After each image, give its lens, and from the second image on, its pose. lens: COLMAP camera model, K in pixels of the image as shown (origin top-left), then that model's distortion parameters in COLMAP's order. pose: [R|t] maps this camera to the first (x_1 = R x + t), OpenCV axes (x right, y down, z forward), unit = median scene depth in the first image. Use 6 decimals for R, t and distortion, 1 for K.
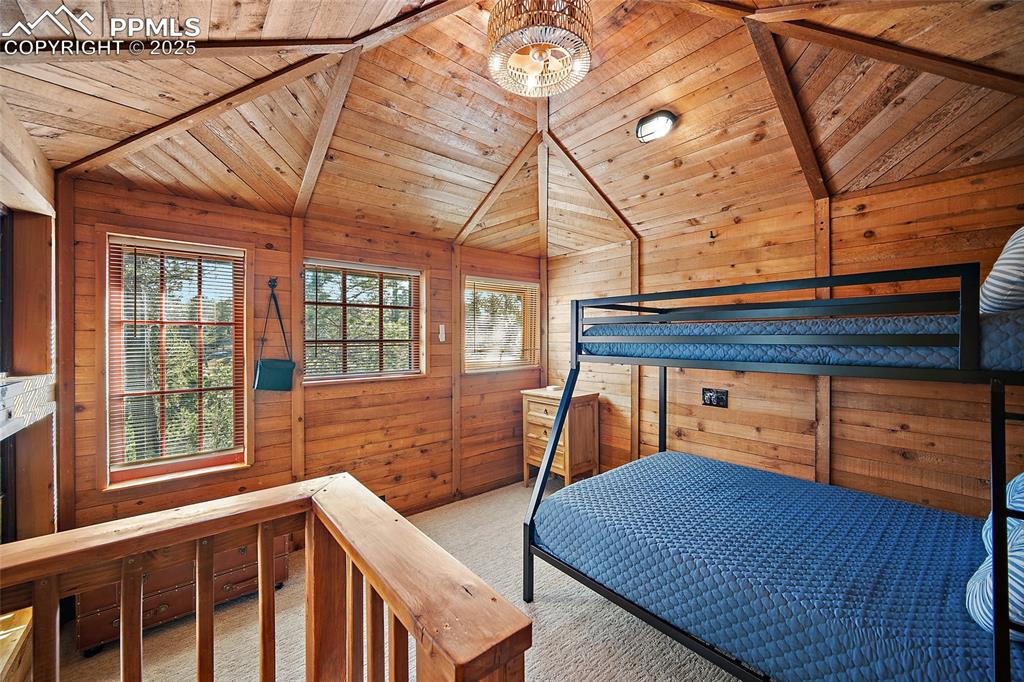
lens RADIAL K [[400.6, 0, 512.0], [0, 400.6, 341.0], [0, 0, 1]] dist [-0.000541, -0.000022]
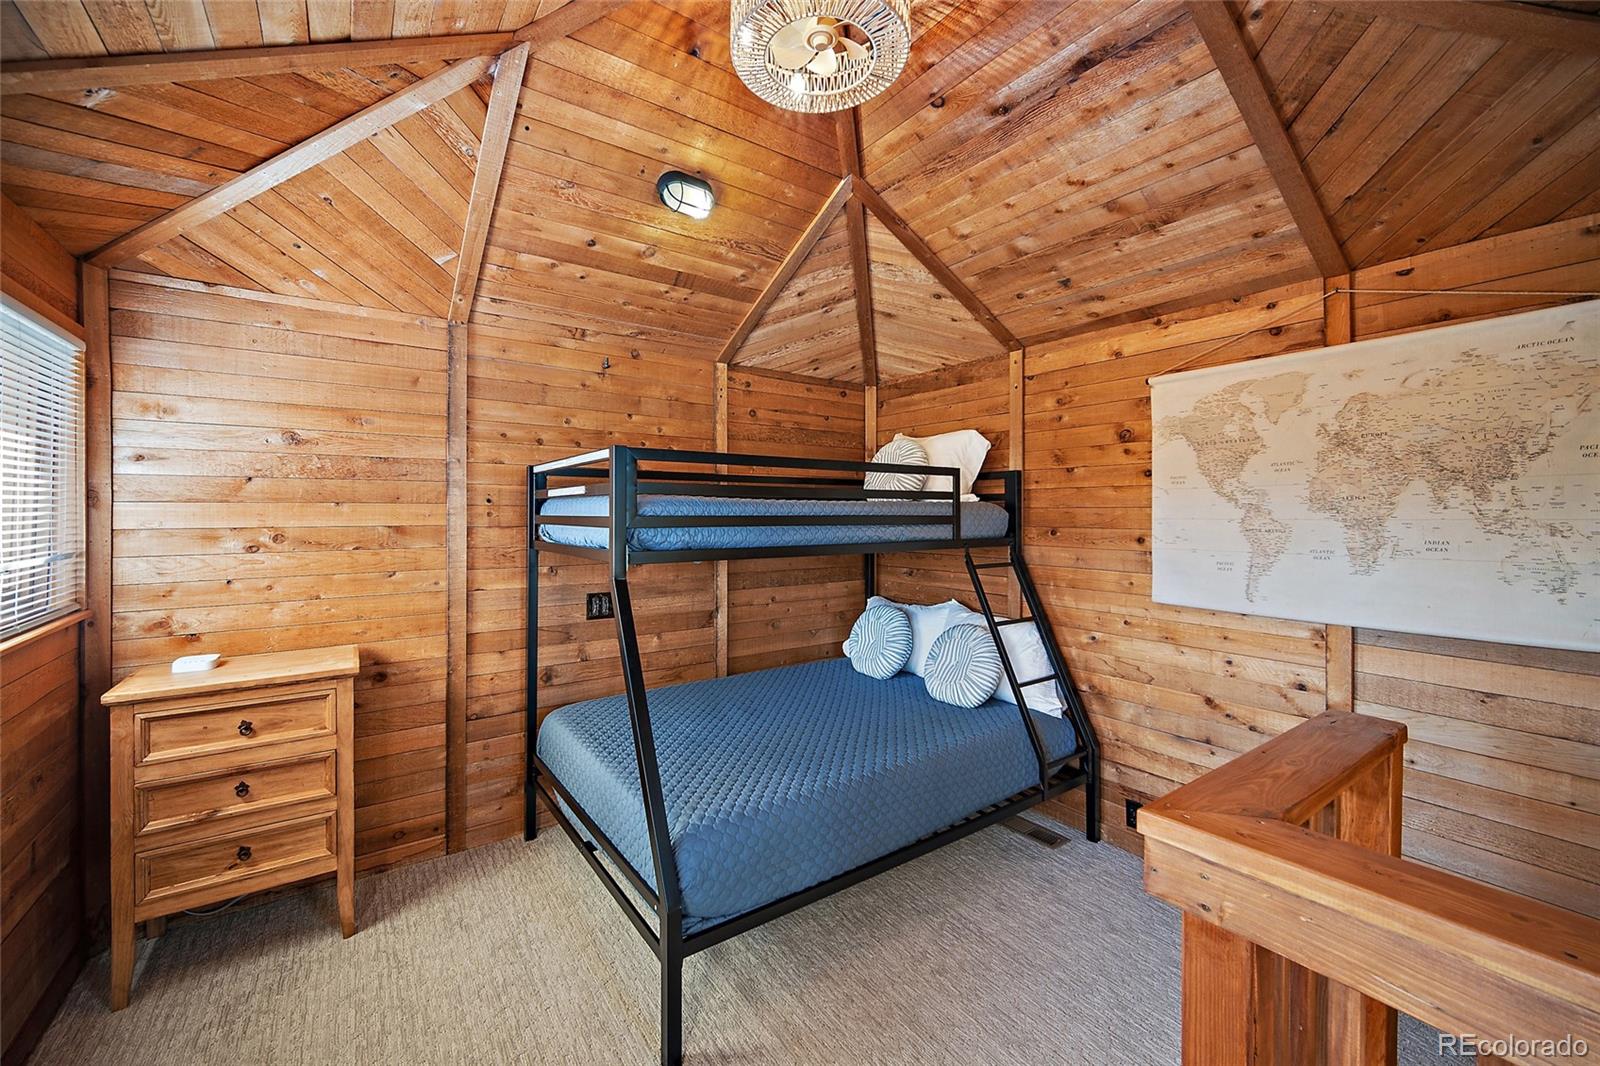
lens RADIAL K [[637.7, 0, 782.8], [0, 637.7, 519.0], [0, 0, 1]] dist [-0.002104, 0.000225]
pose [[0.089876, -0.009755, 0.995905, -0.526540], [0.005484, 0.999942, 0.009300, -0.012550], [-0.995938, 0.004626, 0.089924, 0.592716]]
